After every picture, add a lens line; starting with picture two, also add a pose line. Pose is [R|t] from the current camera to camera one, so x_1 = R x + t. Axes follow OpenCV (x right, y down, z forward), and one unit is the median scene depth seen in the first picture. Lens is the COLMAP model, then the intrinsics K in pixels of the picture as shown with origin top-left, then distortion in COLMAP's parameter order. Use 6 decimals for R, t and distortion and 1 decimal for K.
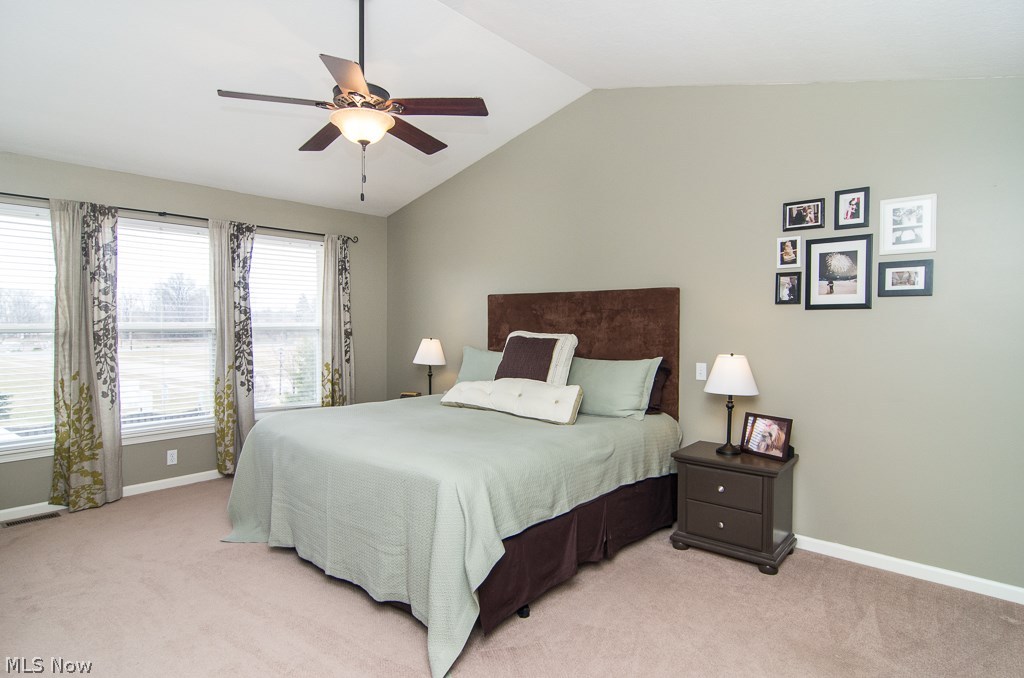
lens RADIAL K [[557.7, 0, 509.8], [0, 557.7, 342.9], [0, 0, 1]] dist [-0.001424, -0.011330]
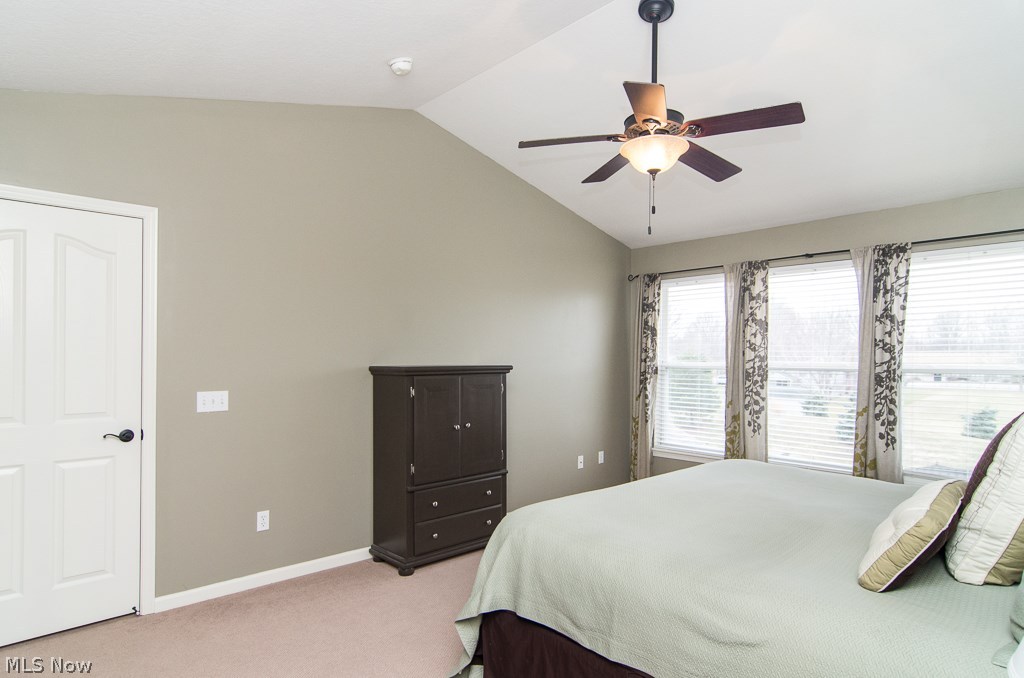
lens RADIAL K [[557.7, 0, 509.8], [0, 557.7, 342.9], [0, 0, 1]] dist [-0.001424, -0.011330]
pose [[-0.105647, -0.036540, -0.993732, 0.419115], [-0.050527, 0.998231, -0.031334, -0.011981], [0.993119, 0.046900, -0.107307, 0.541534]]
